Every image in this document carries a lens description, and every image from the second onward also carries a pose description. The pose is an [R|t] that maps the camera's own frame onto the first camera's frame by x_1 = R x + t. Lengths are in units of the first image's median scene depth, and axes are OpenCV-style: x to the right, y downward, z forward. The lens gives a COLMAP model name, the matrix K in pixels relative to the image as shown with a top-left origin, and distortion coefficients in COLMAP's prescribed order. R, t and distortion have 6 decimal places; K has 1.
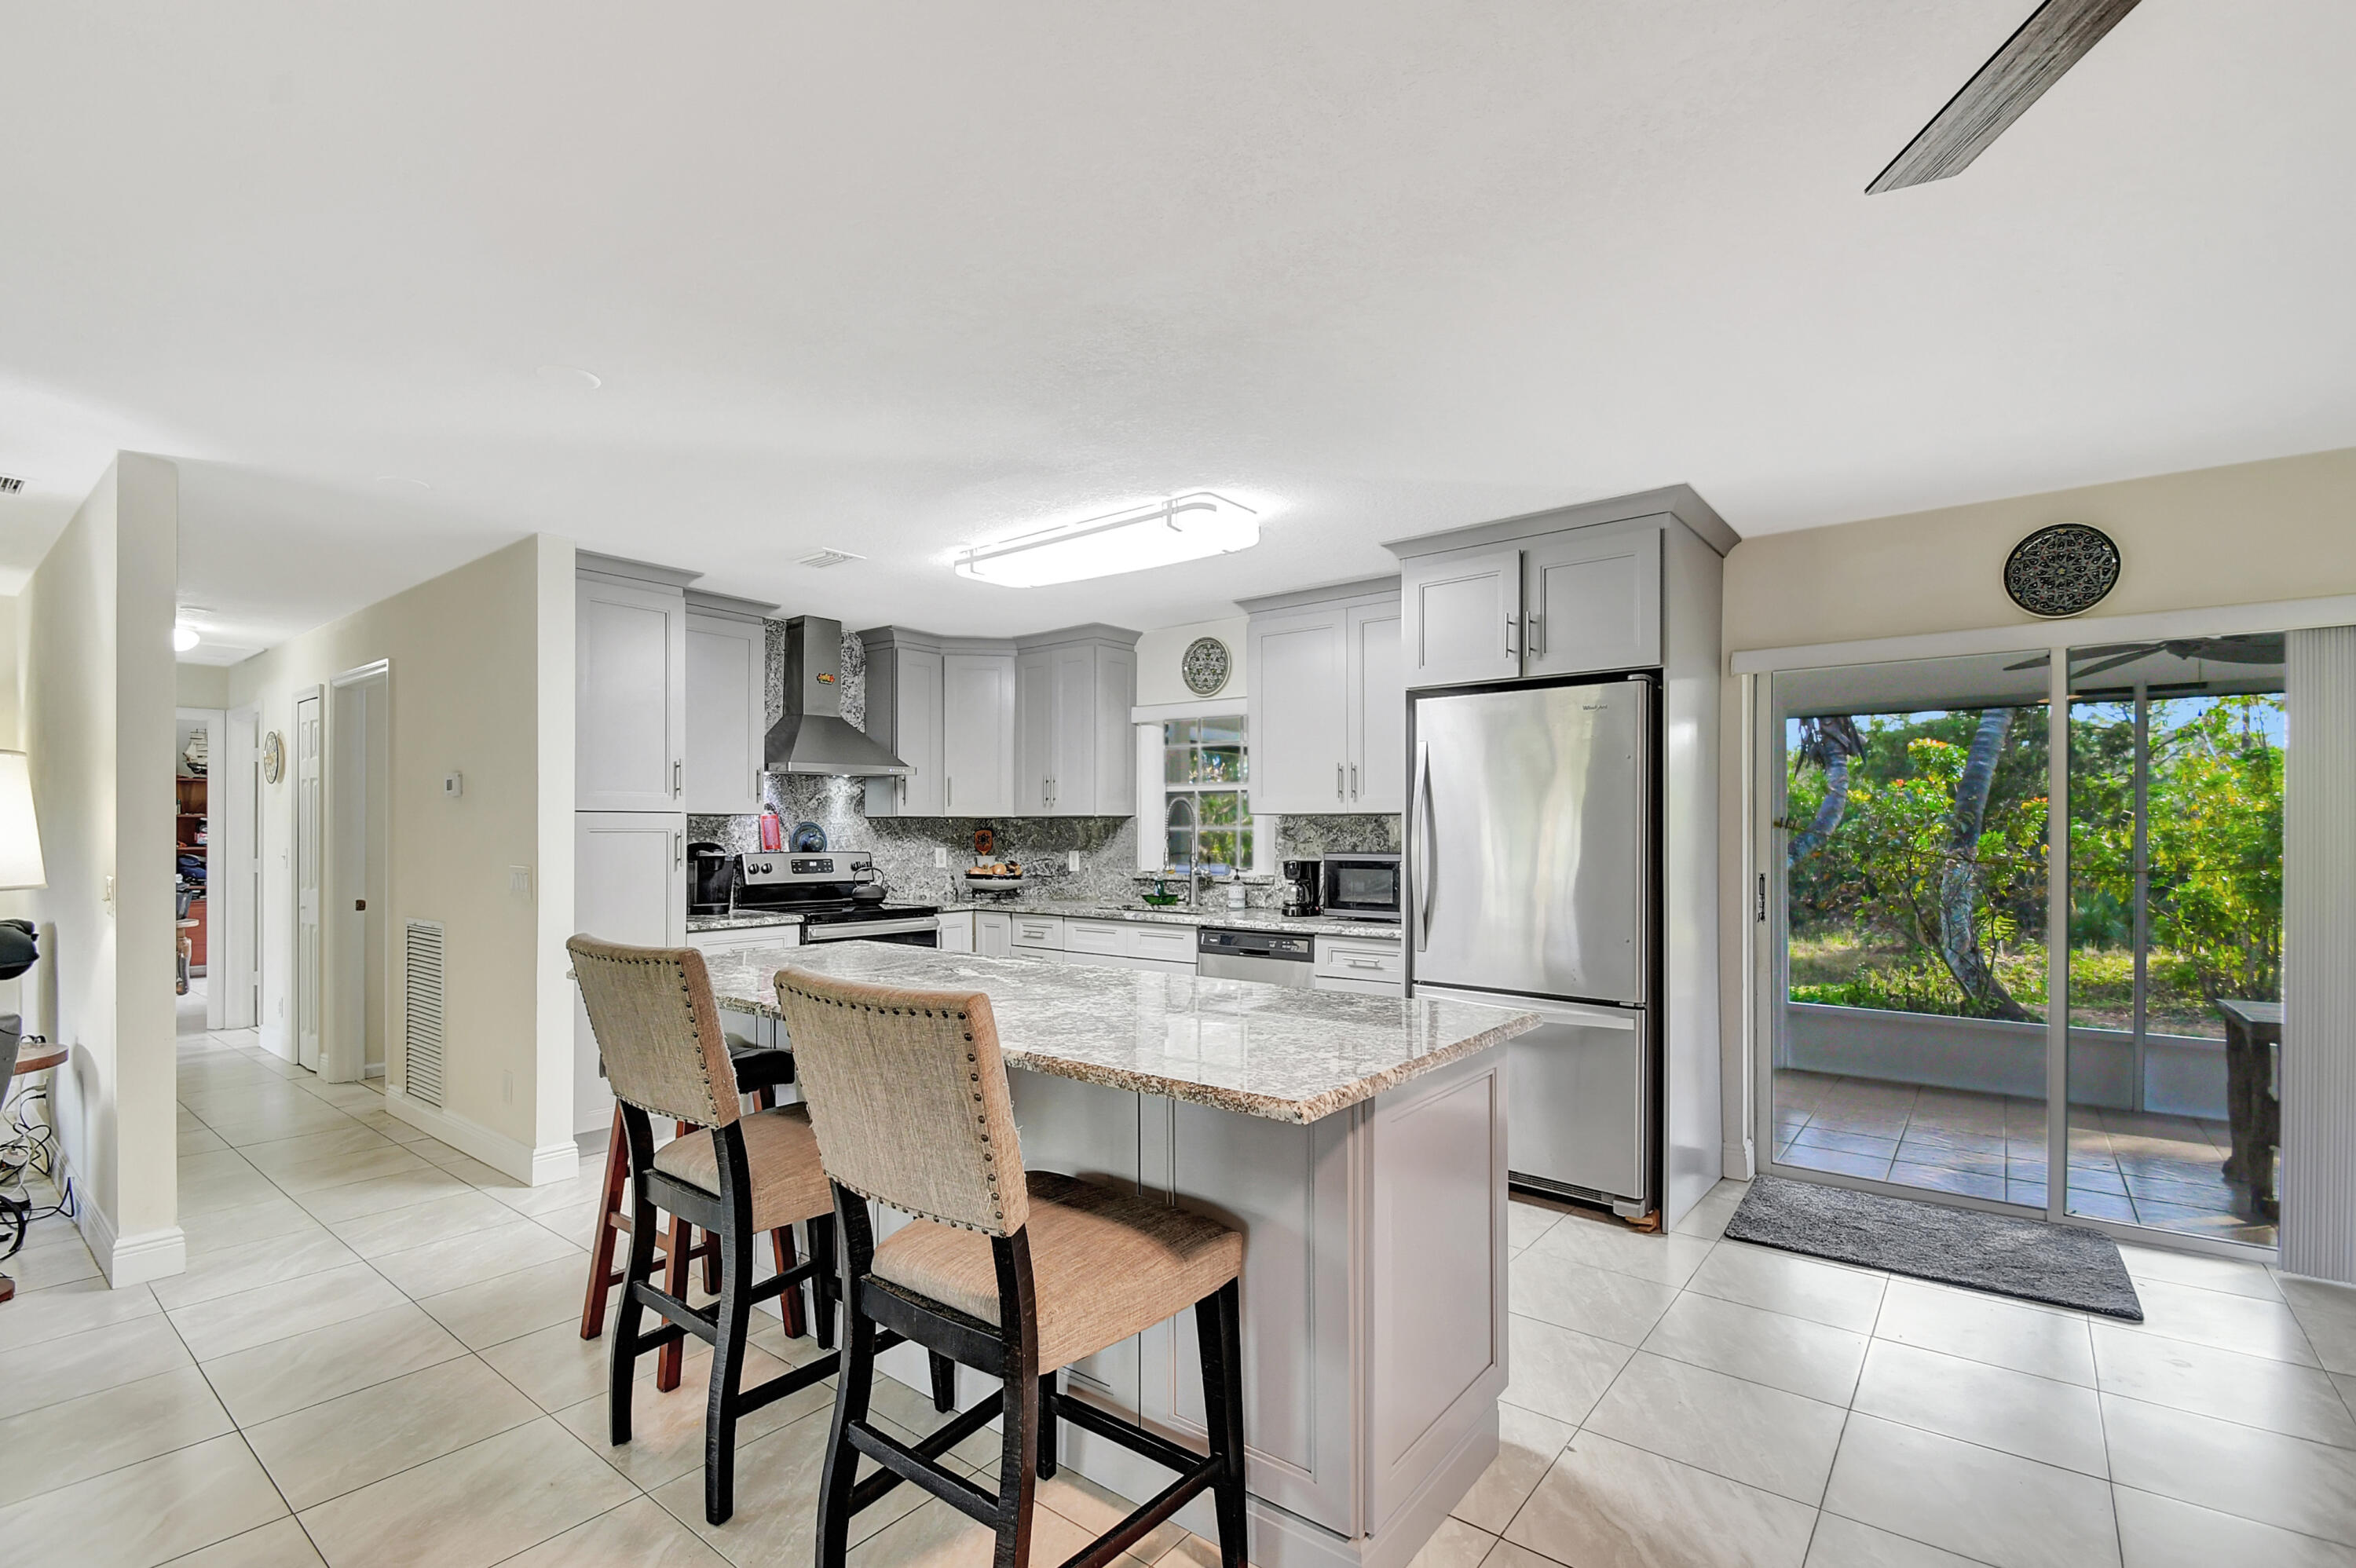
lens RADIAL K [[1061.8, 0, 1178.2], [0, 1061.8, 820.4], [0, 0, 1]] dist [0.021294, -0.026151]
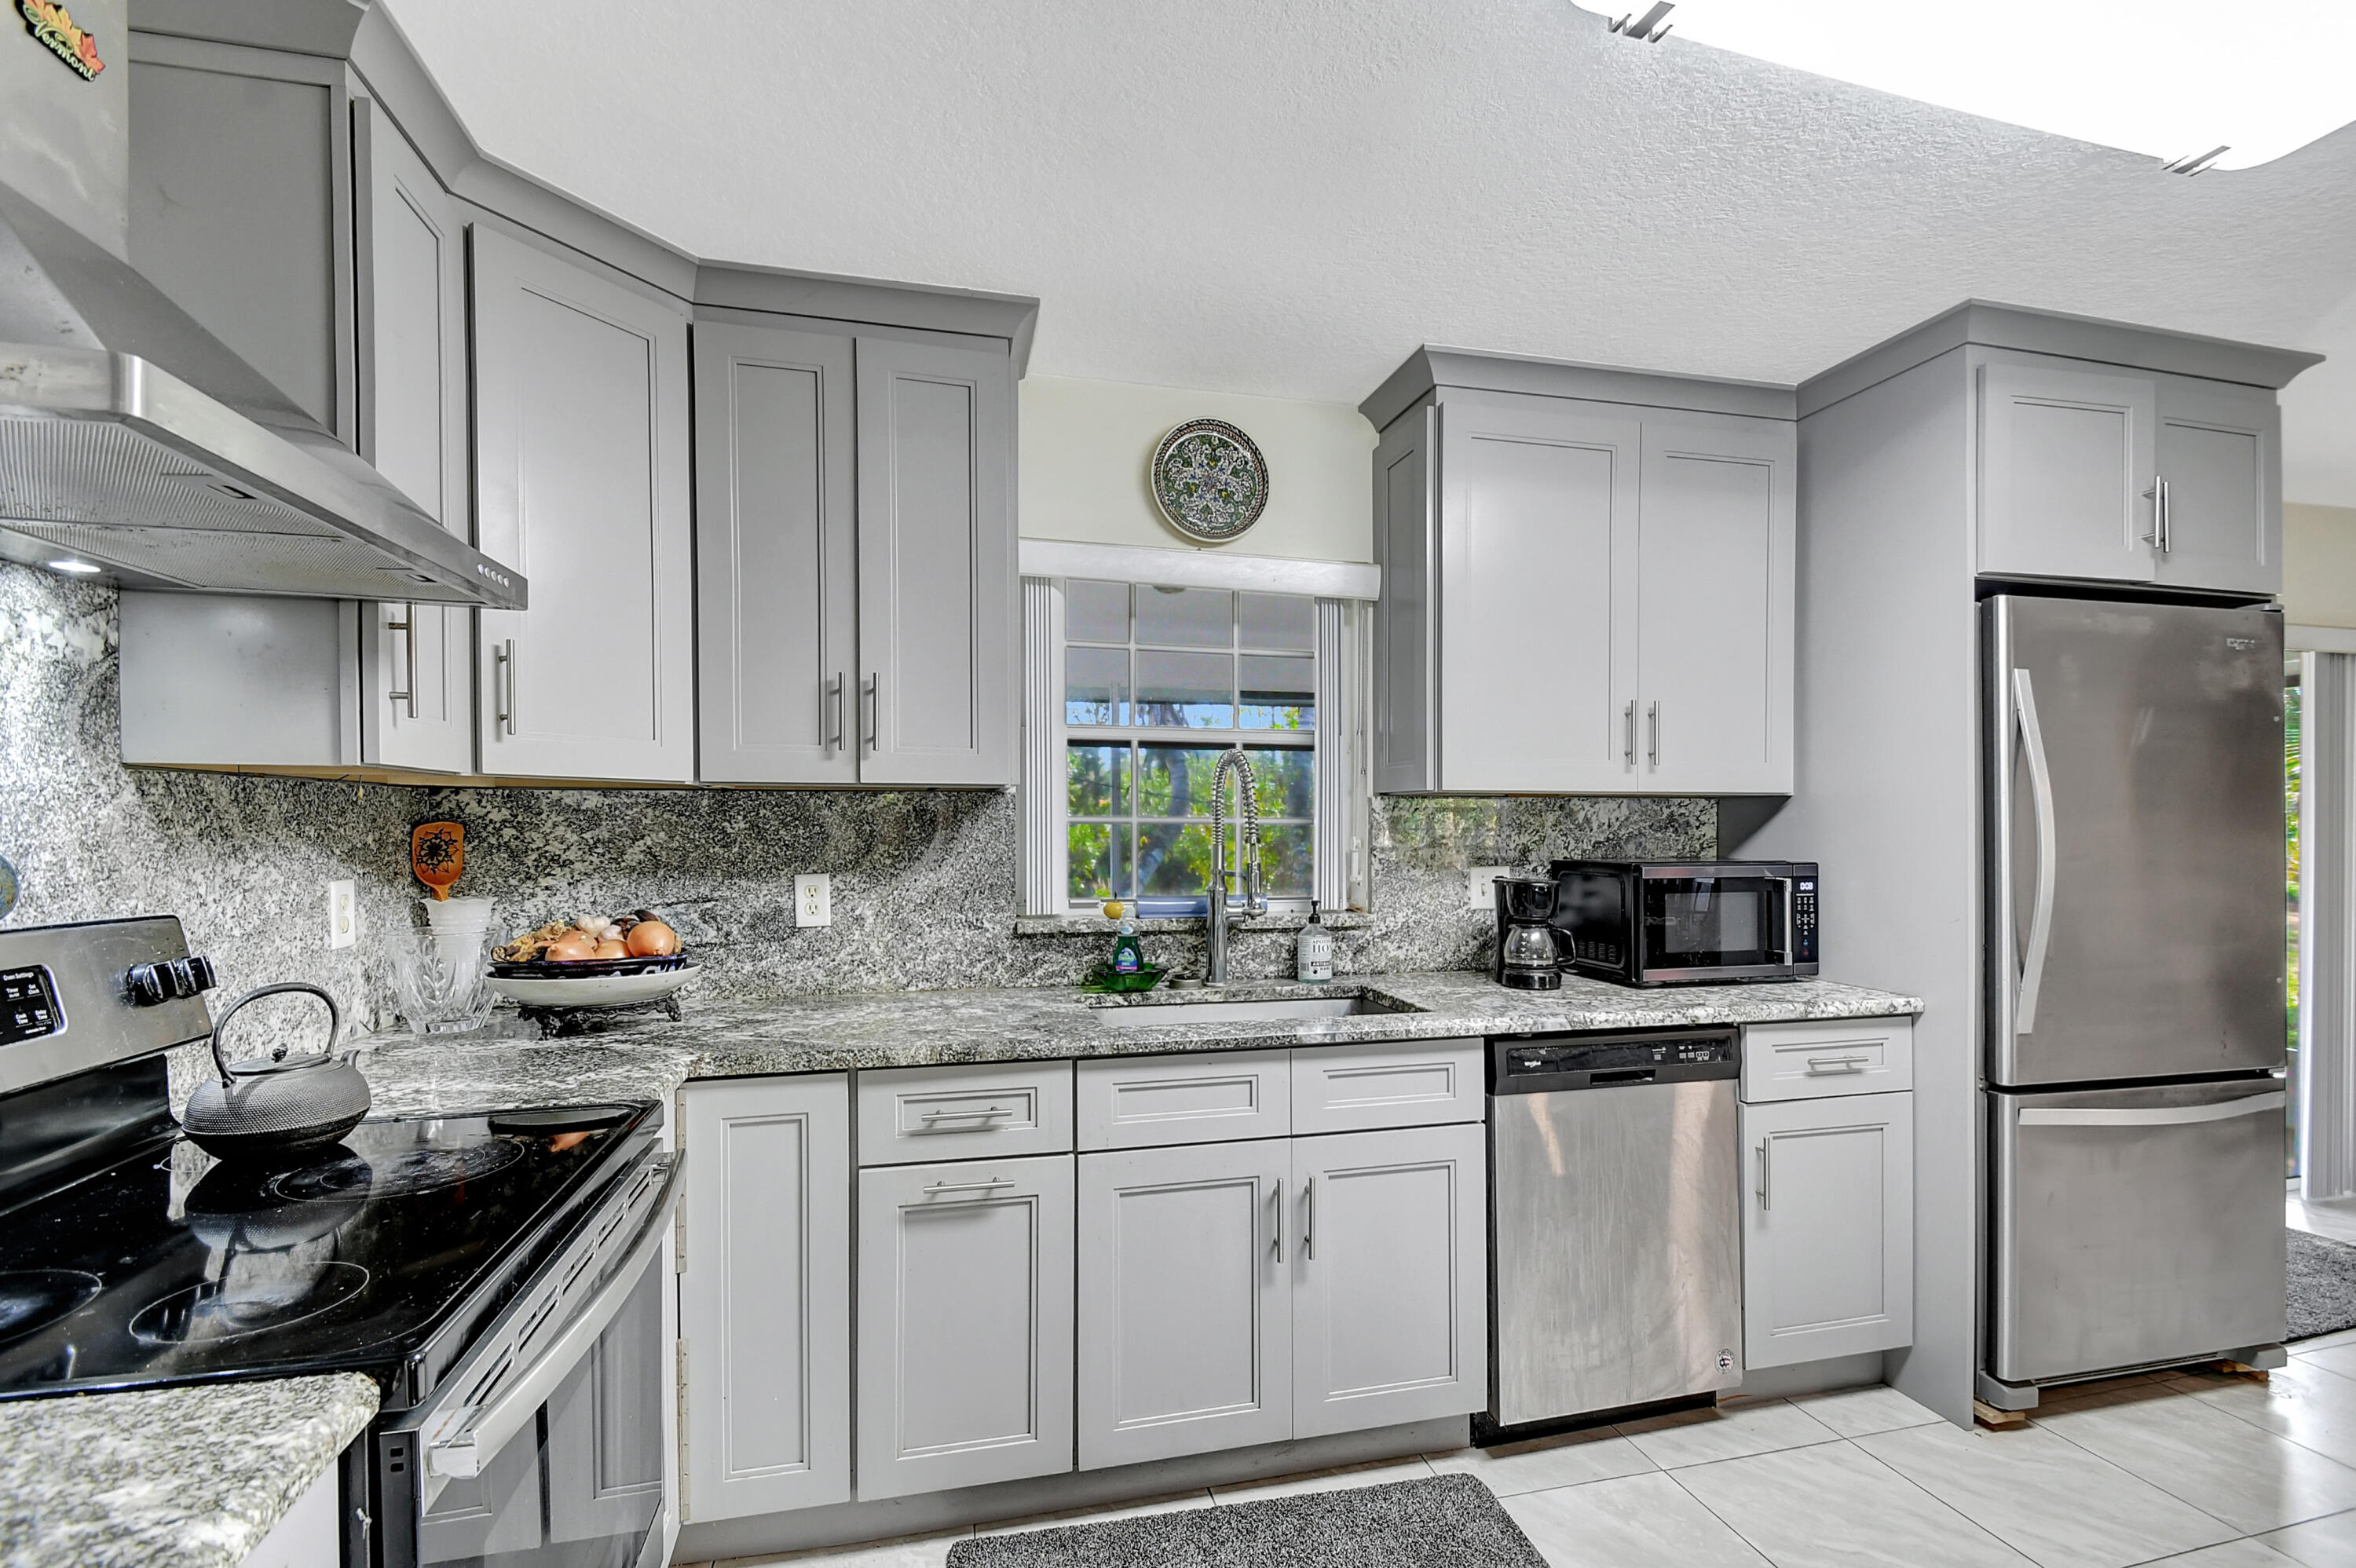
lens RADIAL K [[1033.3, 0, 1180.3], [0, 1033.3, 824.6], [0, 0, 1]] dist [0.017915, -0.000047]
pose [[0.609020, -0.000963, 0.793154, -0.336380], [-0.009819, 0.999913, 0.008753, 0.005672], [-0.793094, -0.013119, 0.608958, 0.690776]]
